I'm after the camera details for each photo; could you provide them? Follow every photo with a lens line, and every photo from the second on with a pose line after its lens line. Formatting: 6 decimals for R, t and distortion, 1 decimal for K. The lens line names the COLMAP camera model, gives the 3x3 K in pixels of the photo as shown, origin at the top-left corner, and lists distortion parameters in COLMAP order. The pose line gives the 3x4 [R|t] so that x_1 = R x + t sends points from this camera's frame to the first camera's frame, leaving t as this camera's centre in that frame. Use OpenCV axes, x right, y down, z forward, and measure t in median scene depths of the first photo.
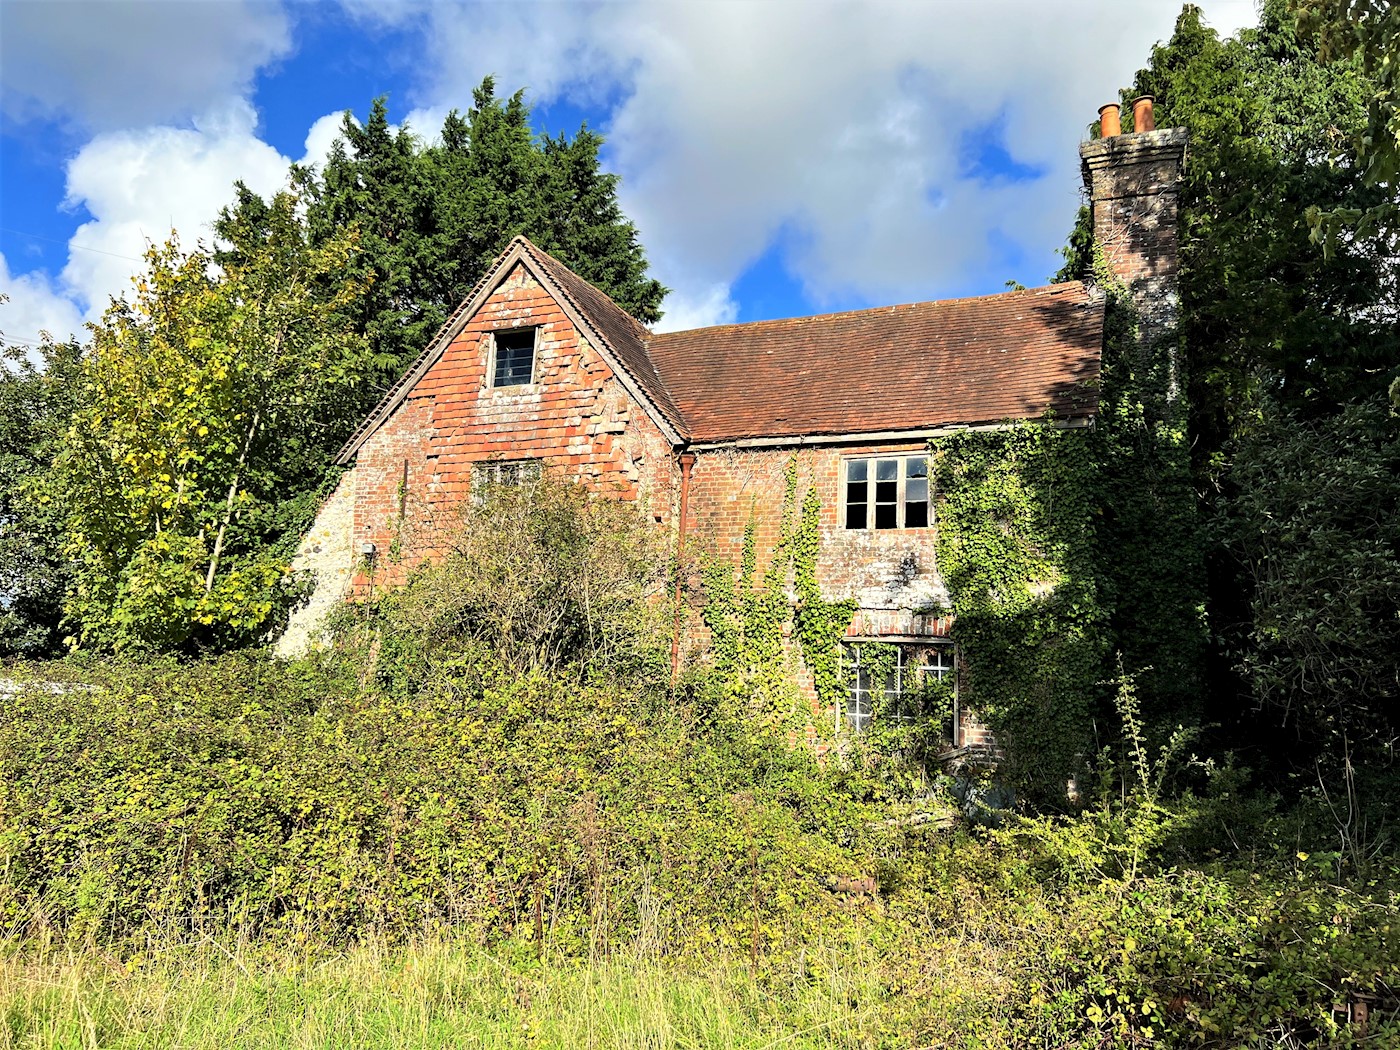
lens RADIAL K [[956.4, 0, 699.8], [0, 956.4, 521.8], [0, 0, 1]] dist [-0.000449, -0.001831]
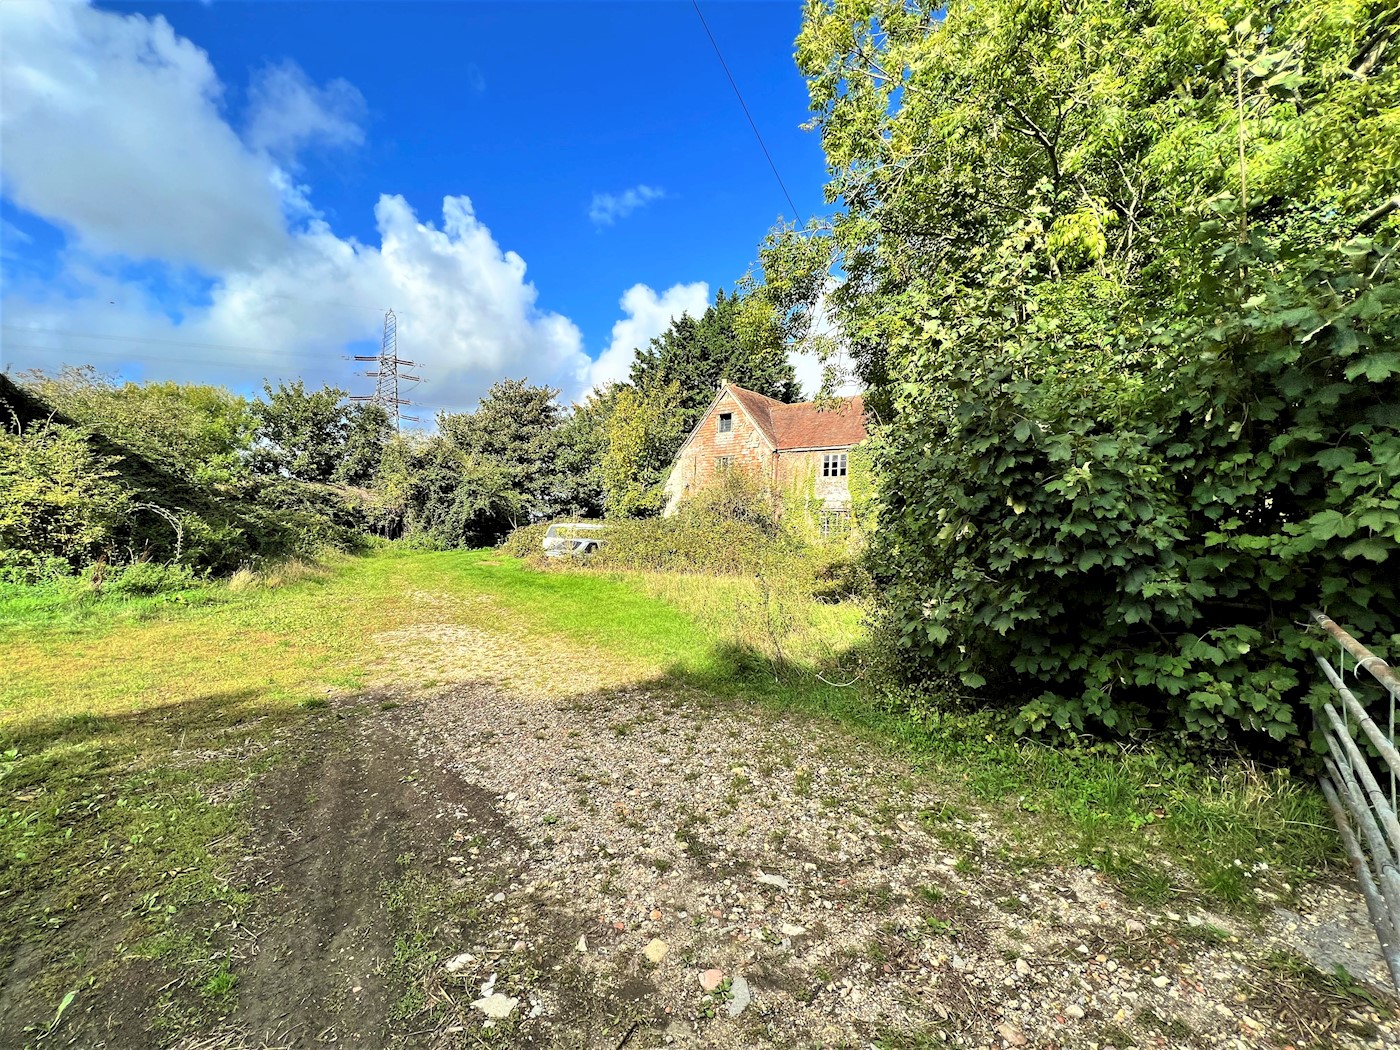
lens RADIAL K [[556.5, 0, 698.2], [0, 556.5, 519.6], [0, 0, 1]] dist [0.001323, -0.000420]
pose [[0.948304, -0.010145, -0.317203, 0.326635], [0.059749, 0.987323, 0.147047, -0.142266], [0.311690, -0.158398, 0.936888, -0.874441]]
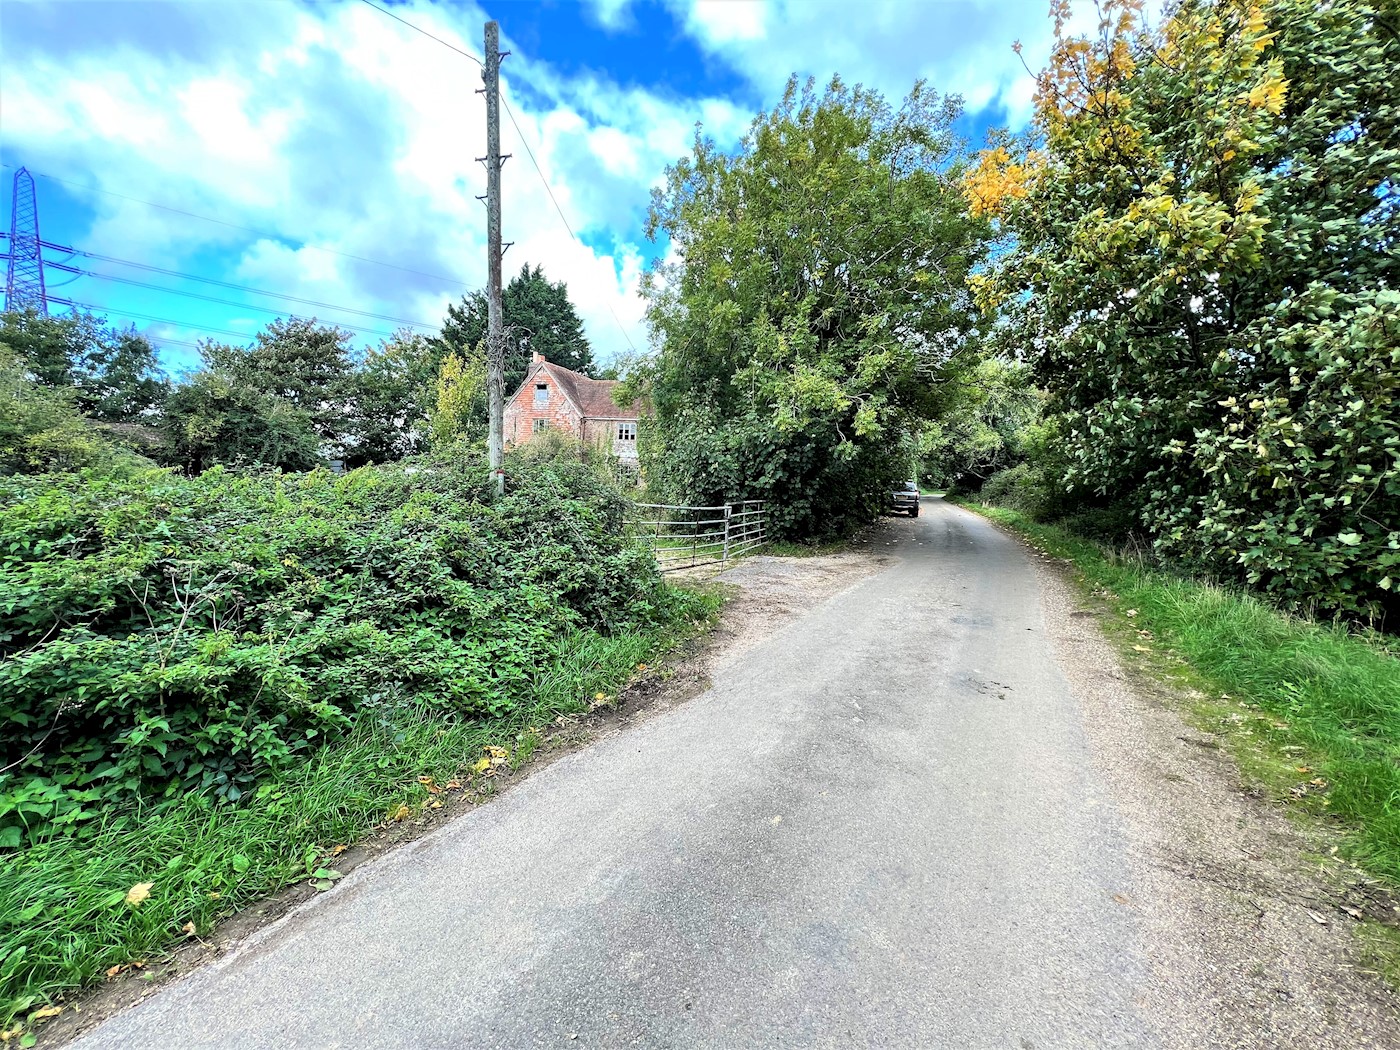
lens RADIAL K [[556.5, 0, 694.3], [0, 556.5, 525.8], [0, 0, 1]] dist [0.001323, -0.000420]
pose [[0.997314, 0.005493, 0.073037, 0.300297], [-0.024192, 0.965924, 0.257693, -0.267813], [-0.069133, -0.258768, 0.963463, -1.568676]]
